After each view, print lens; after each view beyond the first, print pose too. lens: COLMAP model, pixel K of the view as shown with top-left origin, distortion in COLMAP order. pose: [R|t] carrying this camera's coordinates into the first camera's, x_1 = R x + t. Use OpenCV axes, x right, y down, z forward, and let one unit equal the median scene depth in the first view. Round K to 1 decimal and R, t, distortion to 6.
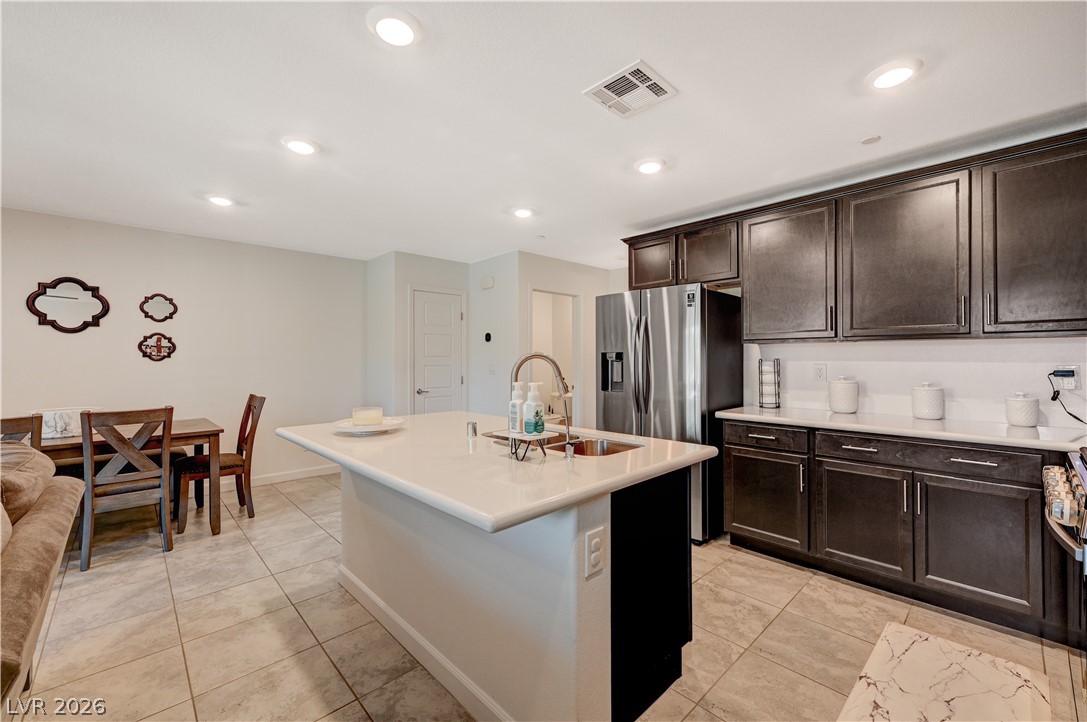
lens RADIAL K [[438.8, 0, 544.1], [0, 438.8, 358.5], [0, 0, 1]] dist [0.001537, 0.000020]
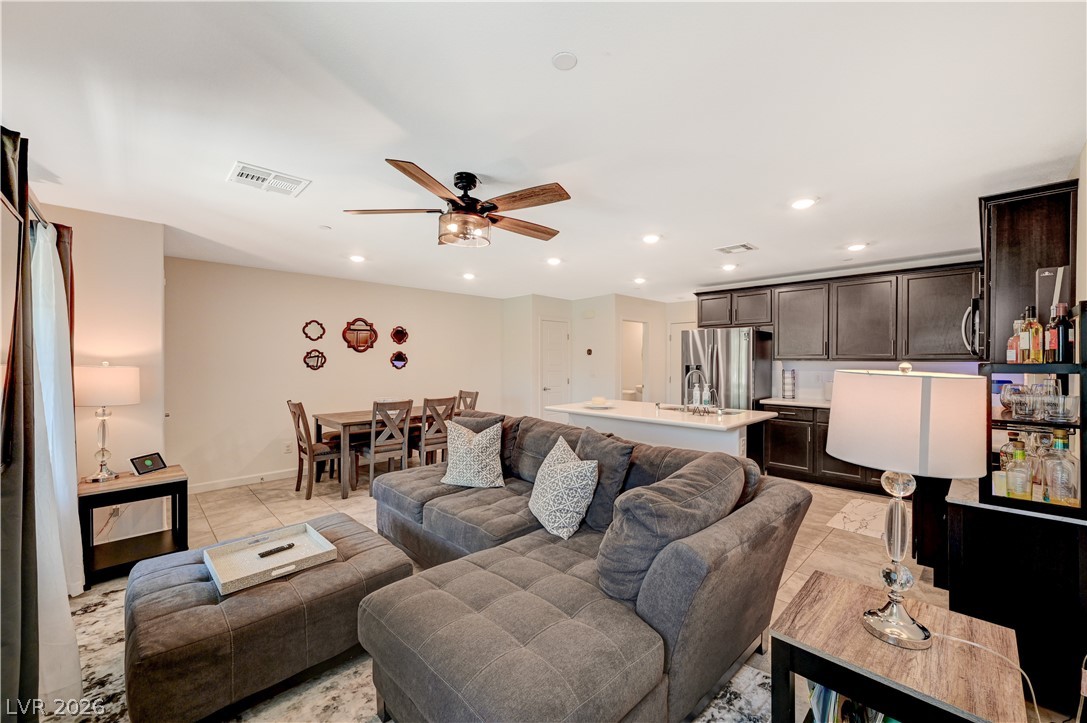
lens RADIAL K [[428.8, 0, 545.4], [0, 428.8, 364.7], [0, 0, 1]] dist [0.001659, 0.000148]
pose [[0.999853, 0.002036, 0.017030, -0.465155], [-0.002234, 0.999930, 0.011591, -0.036063], [-0.017005, -0.011627, 0.999788, -0.657129]]
